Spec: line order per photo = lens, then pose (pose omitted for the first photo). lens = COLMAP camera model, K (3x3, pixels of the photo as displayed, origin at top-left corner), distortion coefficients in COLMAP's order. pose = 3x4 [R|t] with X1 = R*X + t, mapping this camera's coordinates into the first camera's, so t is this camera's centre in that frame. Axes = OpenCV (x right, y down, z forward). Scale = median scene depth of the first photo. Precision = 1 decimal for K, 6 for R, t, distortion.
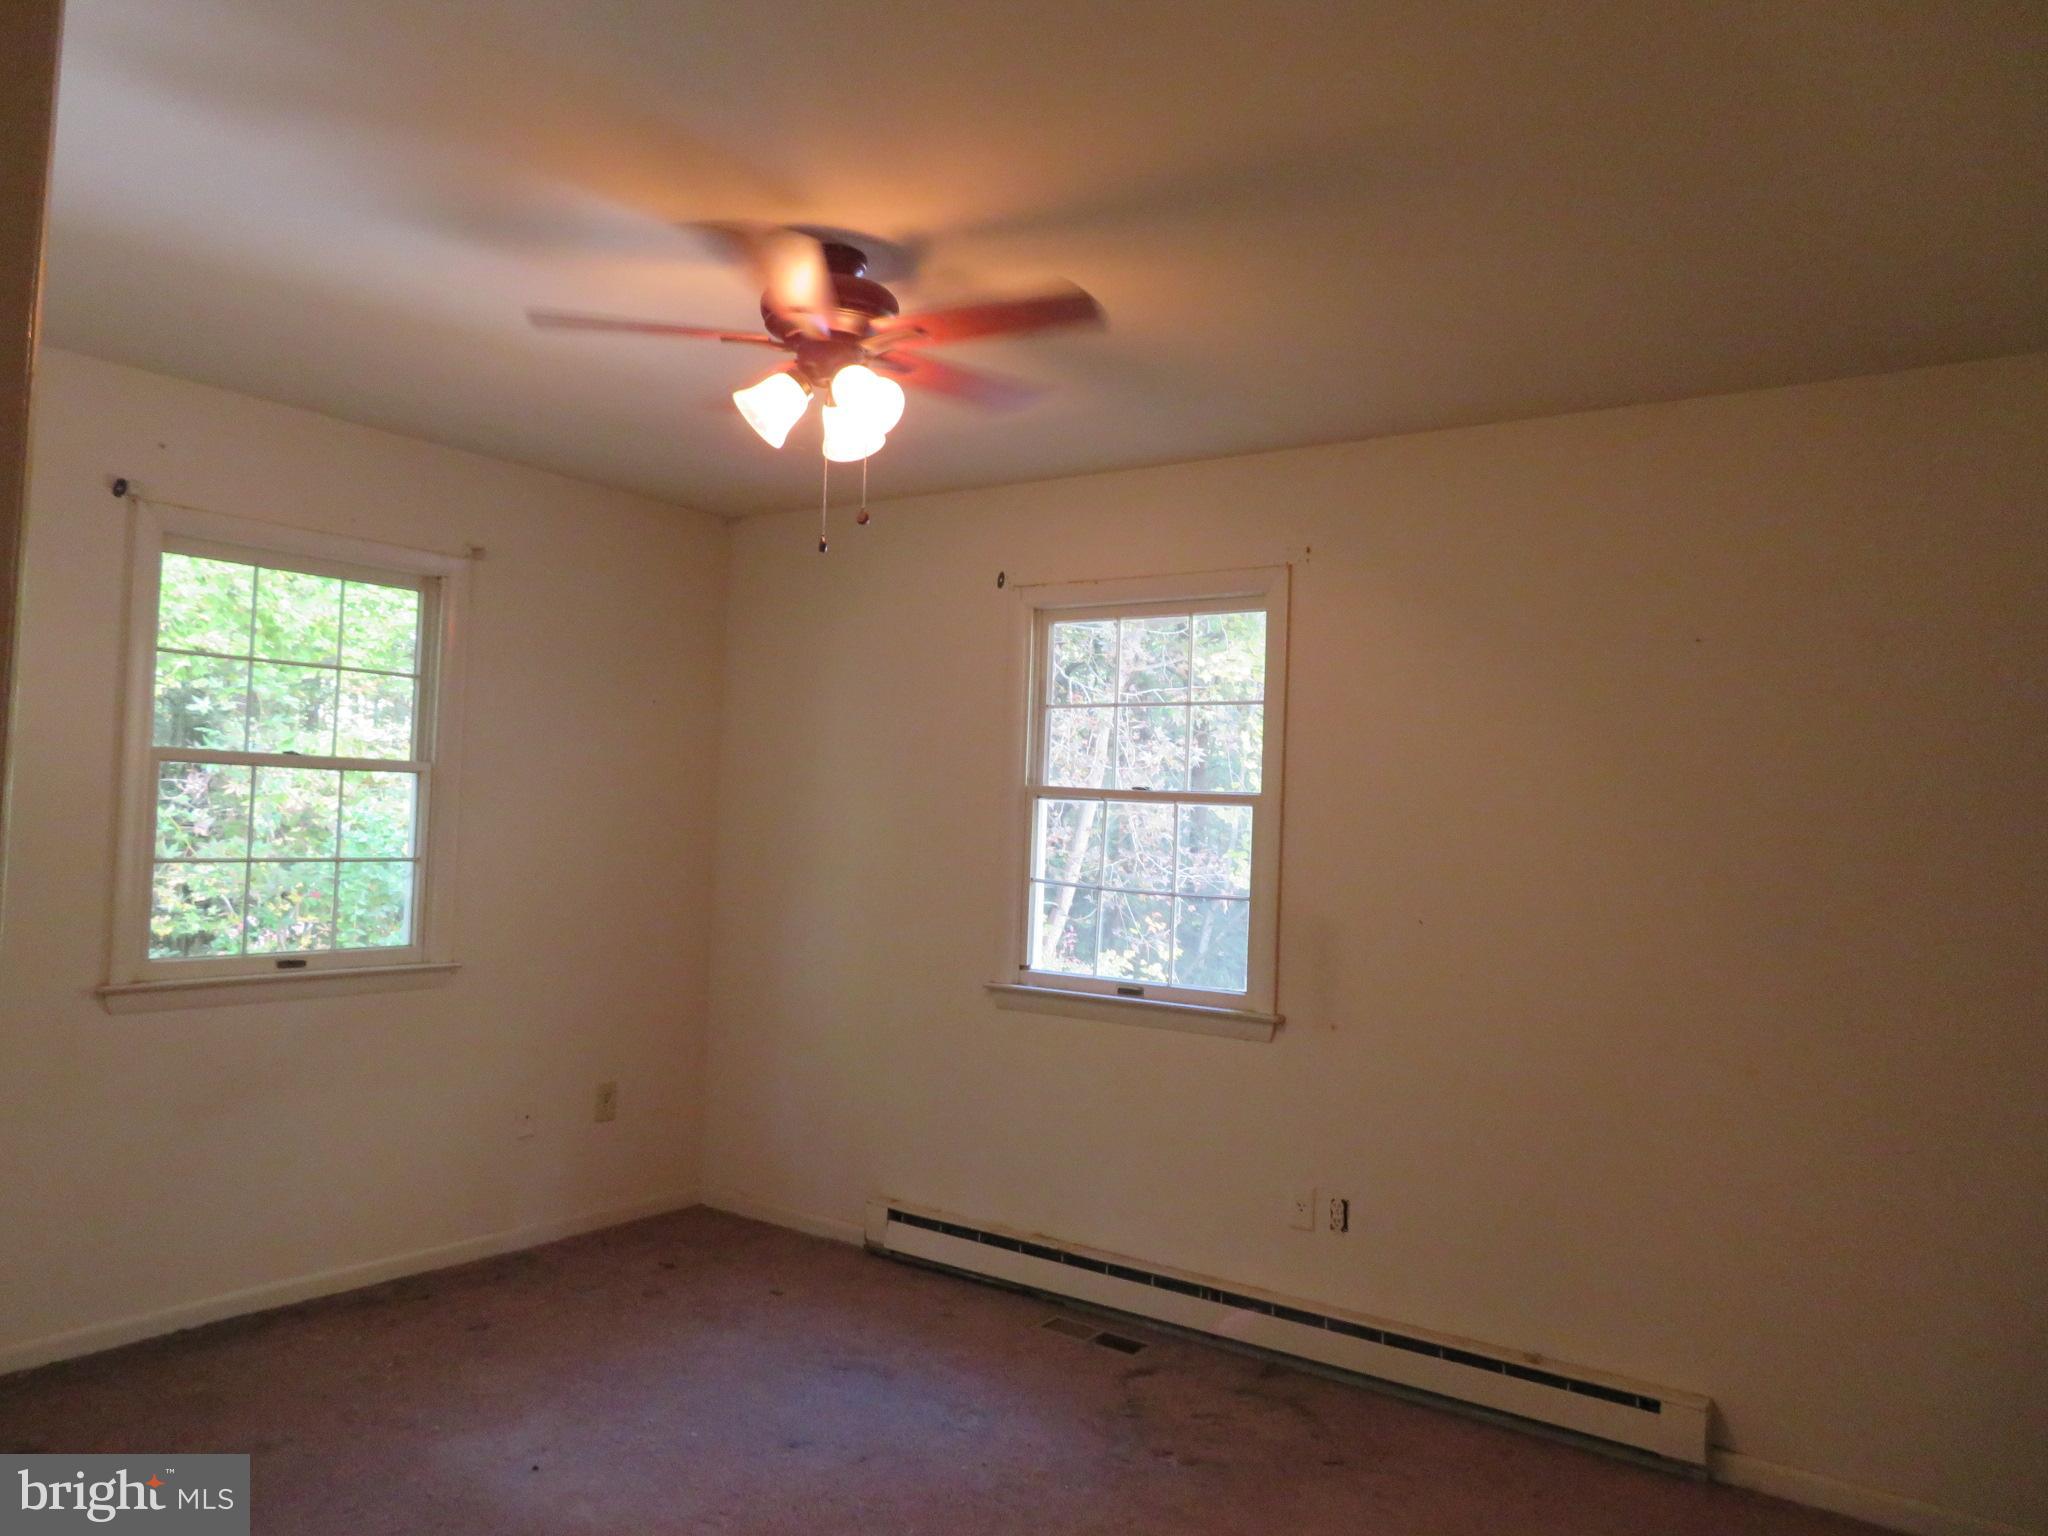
lens RADIAL K [[1510.6, 0, 1019.7], [0, 1510.6, 760.0], [0, 0, 1]] dist [-0.007370, -0.001287]
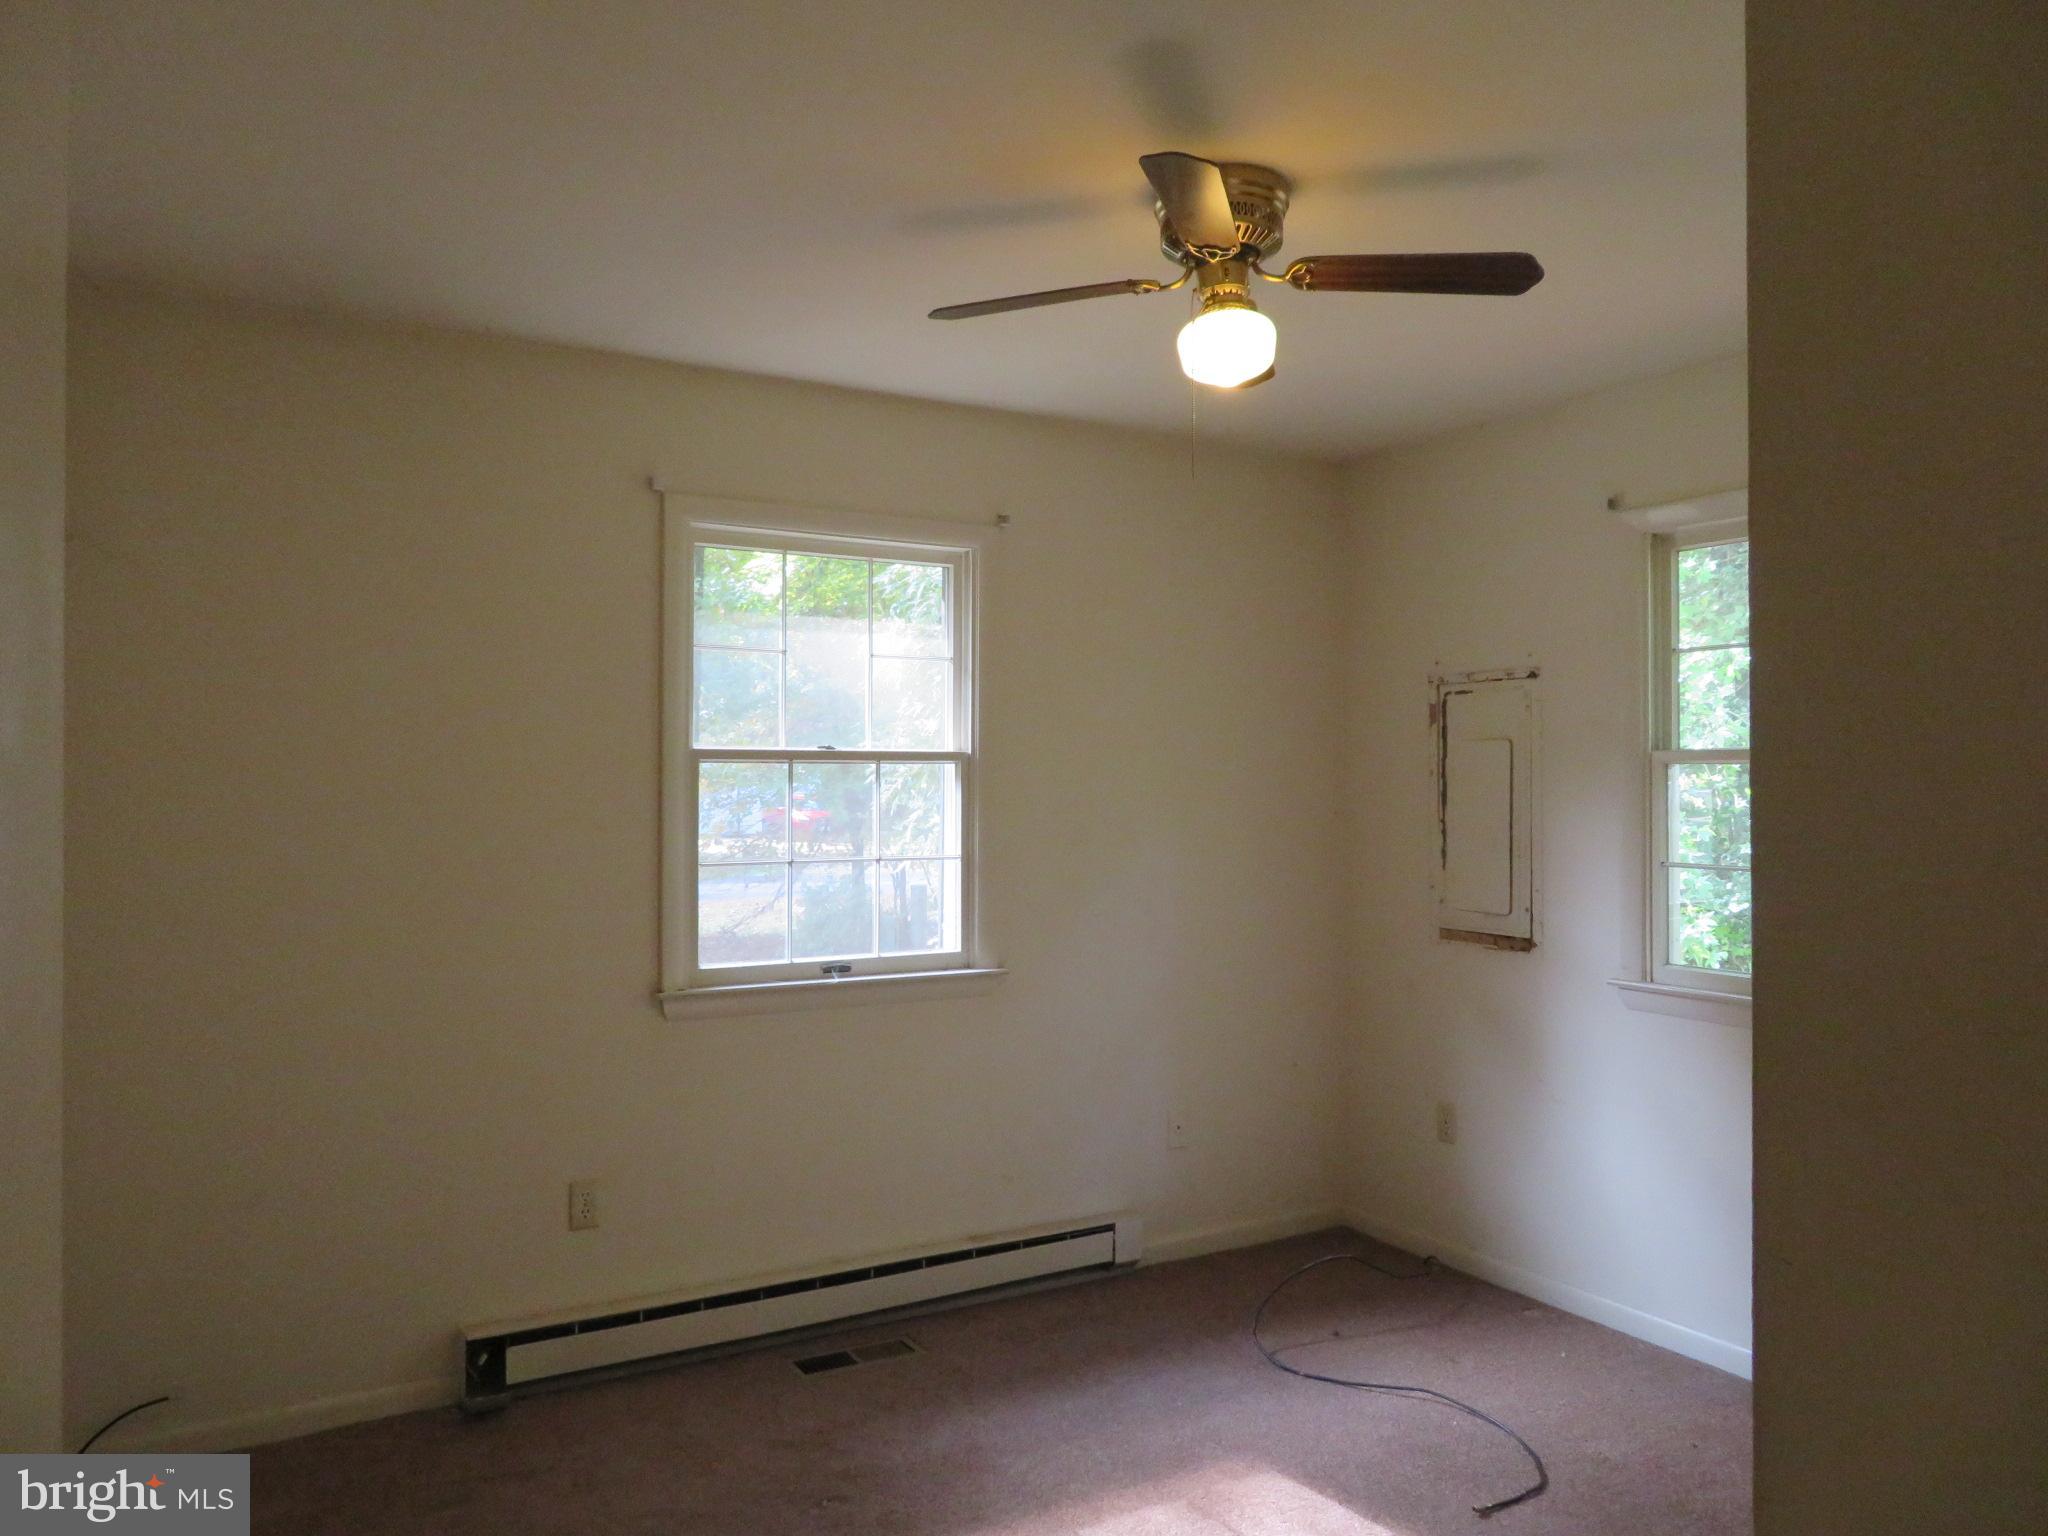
lens RADIAL K [[1510.6, 0, 1019.7], [0, 1510.6, 760.0], [0, 0, 1]] dist [-0.007370, -0.001287]
pose [[0.394915, -0.032330, 0.918149, -0.692679], [-0.005389, 0.999282, 0.037505, -0.009810], [-0.918702, -0.019759, 0.394457, 0.528722]]
